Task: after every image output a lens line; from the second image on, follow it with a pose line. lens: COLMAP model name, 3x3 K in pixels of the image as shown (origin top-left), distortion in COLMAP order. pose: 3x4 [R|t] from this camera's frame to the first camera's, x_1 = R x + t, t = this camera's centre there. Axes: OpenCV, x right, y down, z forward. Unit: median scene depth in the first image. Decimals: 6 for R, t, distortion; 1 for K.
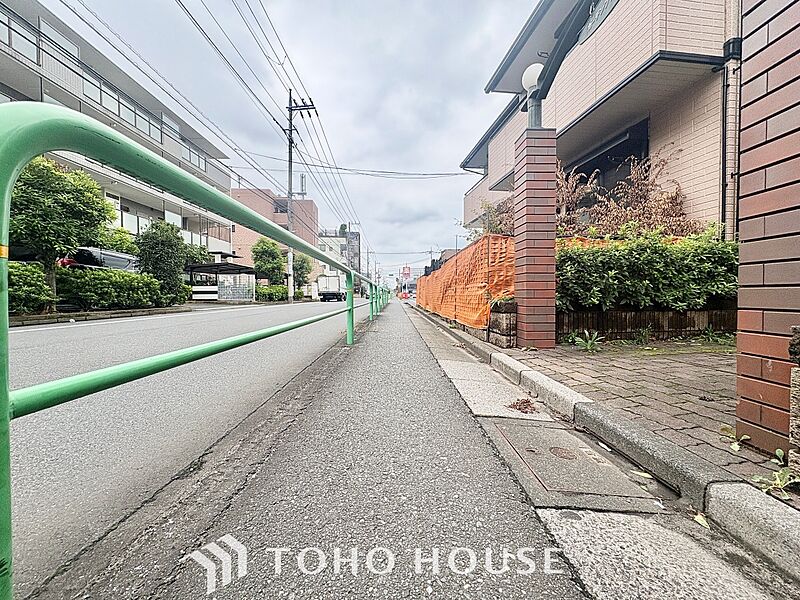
lens RADIAL K [[311.7, 0, 400.0], [0, 311.7, 300.0], [0, 0, 1]] dist [0.002132, 0.000061]
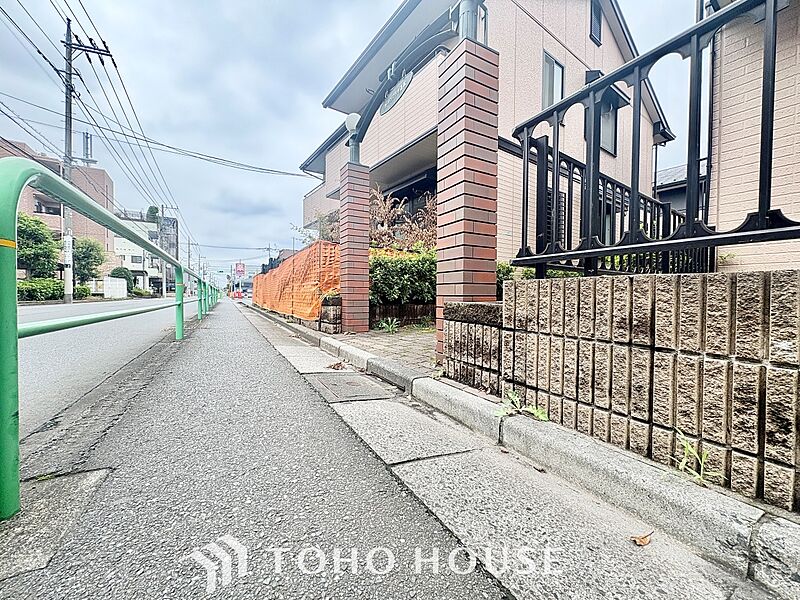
lens RADIAL K [[322.7, 0, 400.0], [0, 322.7, 300.0], [0, 0, 1]] dist [0.000947, 0.000148]
pose [[0.885128, 0.002777, 0.465339, -0.015469], [-0.000658, 0.999989, -0.004716, 0.017755], [-0.465347, 0.003868, 0.885120, -0.186679]]
